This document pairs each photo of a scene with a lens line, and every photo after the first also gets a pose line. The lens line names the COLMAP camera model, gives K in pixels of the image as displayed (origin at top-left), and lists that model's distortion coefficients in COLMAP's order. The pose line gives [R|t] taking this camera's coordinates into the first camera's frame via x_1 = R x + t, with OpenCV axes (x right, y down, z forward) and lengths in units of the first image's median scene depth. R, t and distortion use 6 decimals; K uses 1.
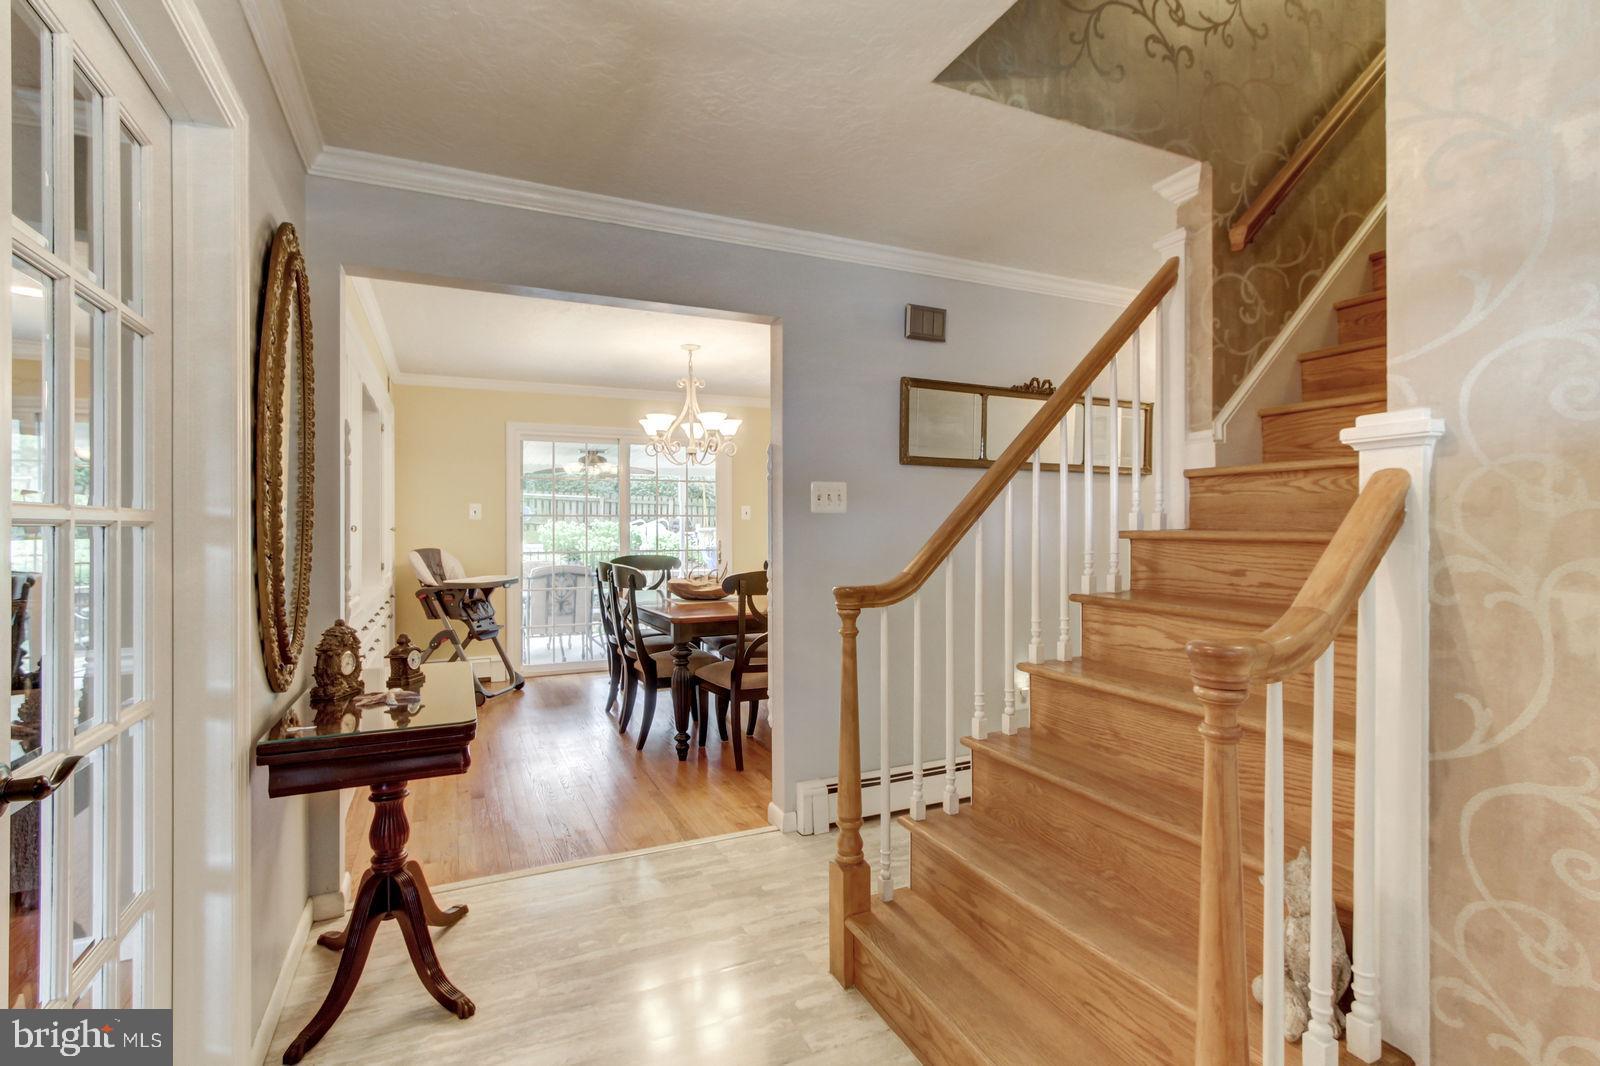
lens RADIAL K [[739.0, 0, 792.9], [0, 739.0, 524.9], [0, 0, 1]] dist [-0.026881, 0.006990]
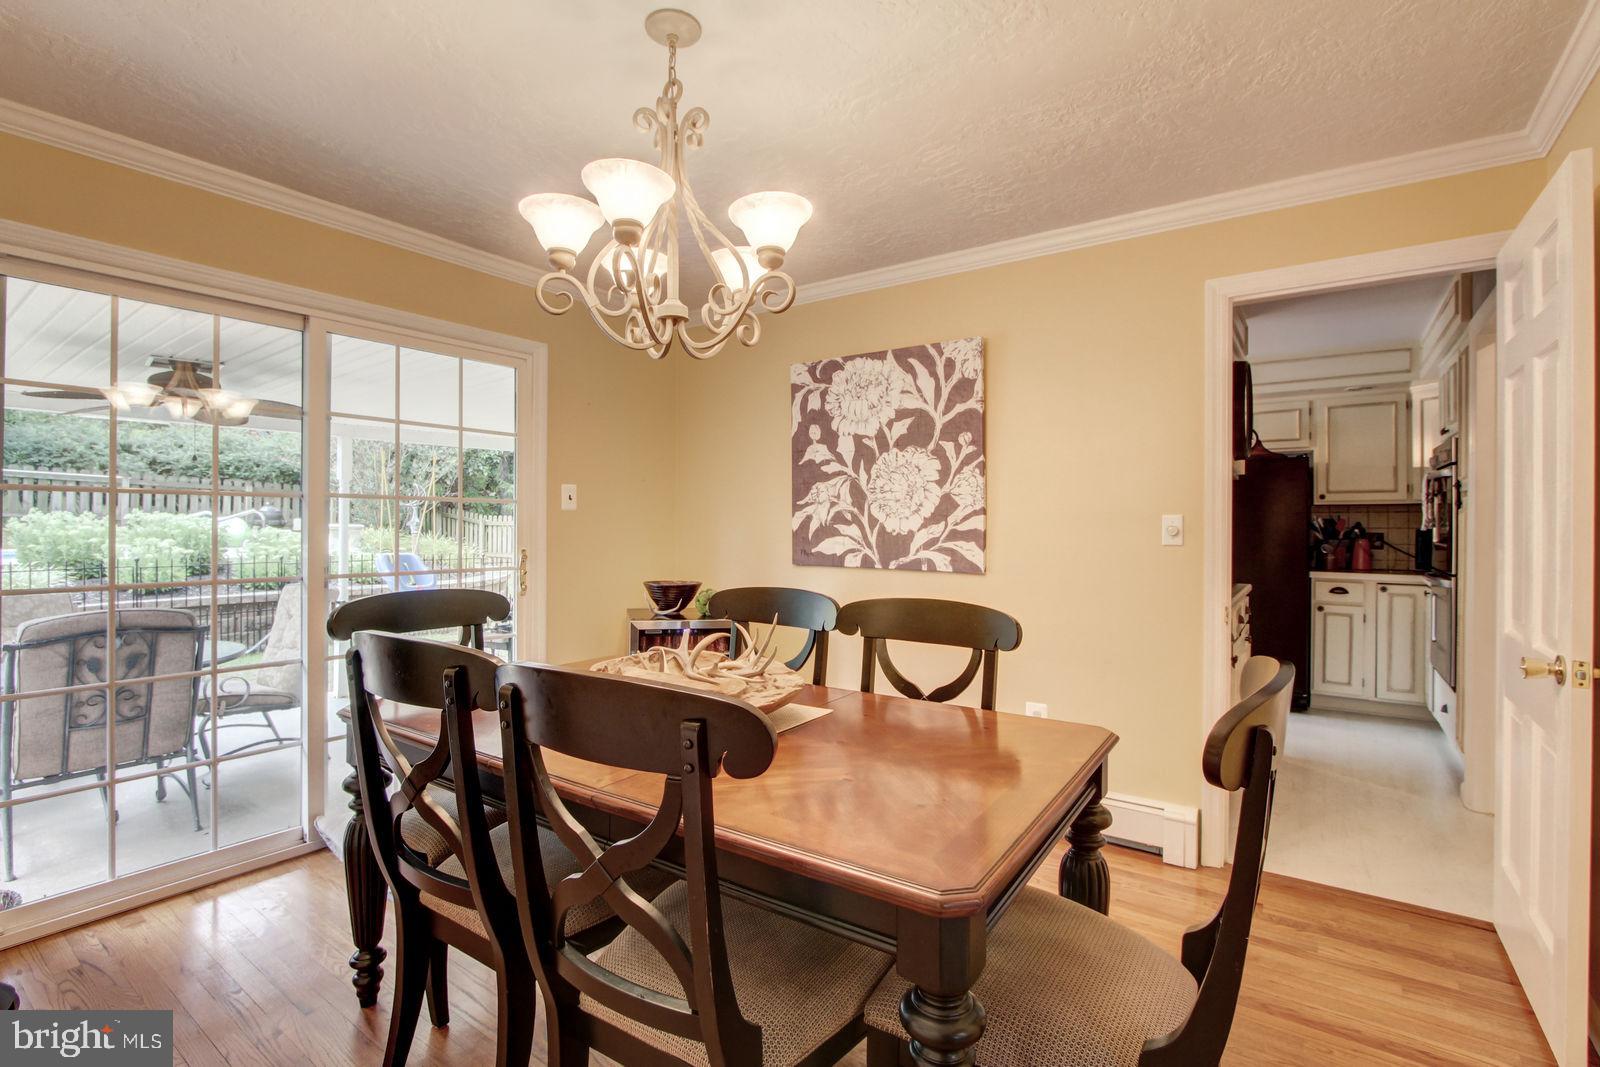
lens RADIAL K [[732.5, 0, 795.2], [0, 732.5, 523.5], [0, 0, 1]] dist [-0.020447, 0.001742]
pose [[0.869972, 0.004105, 0.493084, -0.158393], [-0.005180, 0.999986, 0.000814, 0.001384], [-0.493074, -0.003263, 0.869981, 0.396555]]
